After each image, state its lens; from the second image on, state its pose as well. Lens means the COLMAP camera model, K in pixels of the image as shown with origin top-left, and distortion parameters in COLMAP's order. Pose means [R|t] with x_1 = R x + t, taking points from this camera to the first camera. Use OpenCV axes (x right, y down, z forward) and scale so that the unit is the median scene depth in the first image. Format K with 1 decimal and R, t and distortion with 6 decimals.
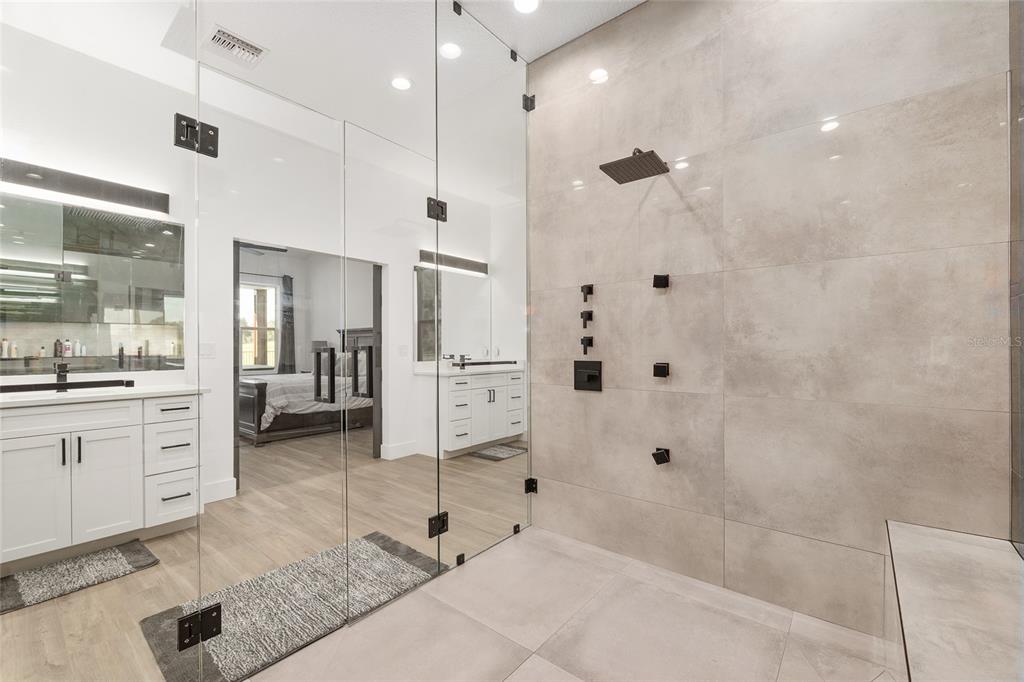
lens RADIAL K [[435.2, 0, 510.7], [0, 435.2, 344.7], [0, 0, 1]] dist [-0.003030, -0.000071]
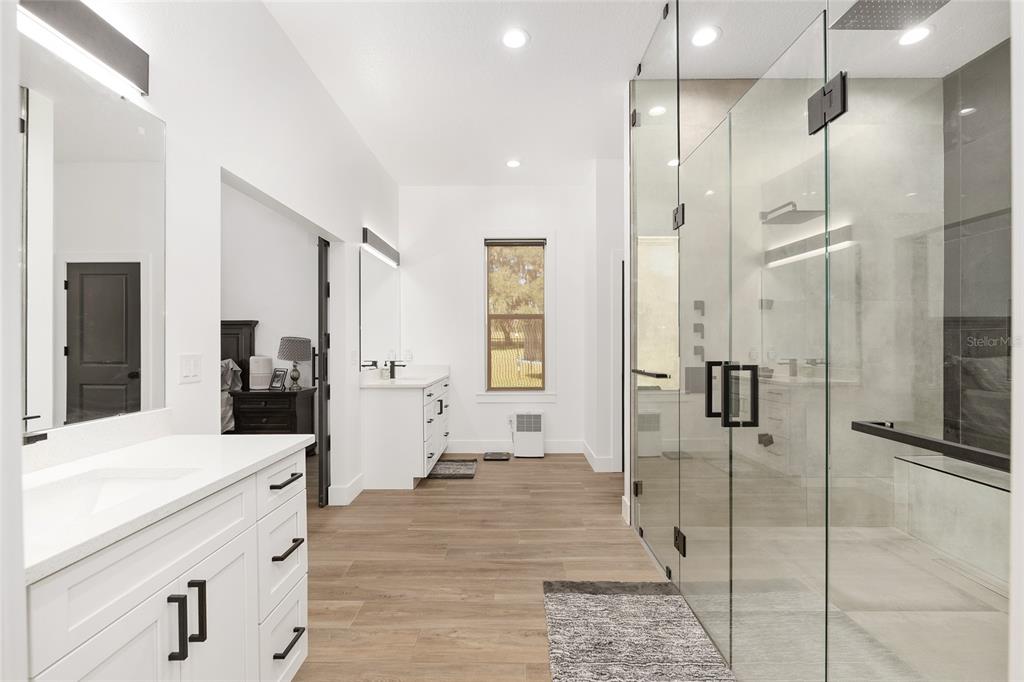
lens RADIAL K [[437.1, 0, 511.3], [0, 437.1, 343.3], [0, 0, 1]] dist [-0.002735, 0.000007]
pose [[0.771510, 0.003781, 0.636206, -0.780967], [-0.004790, 0.999989, -0.000134, -0.019230], [-0.636200, -0.002944, 0.771519, 0.355116]]
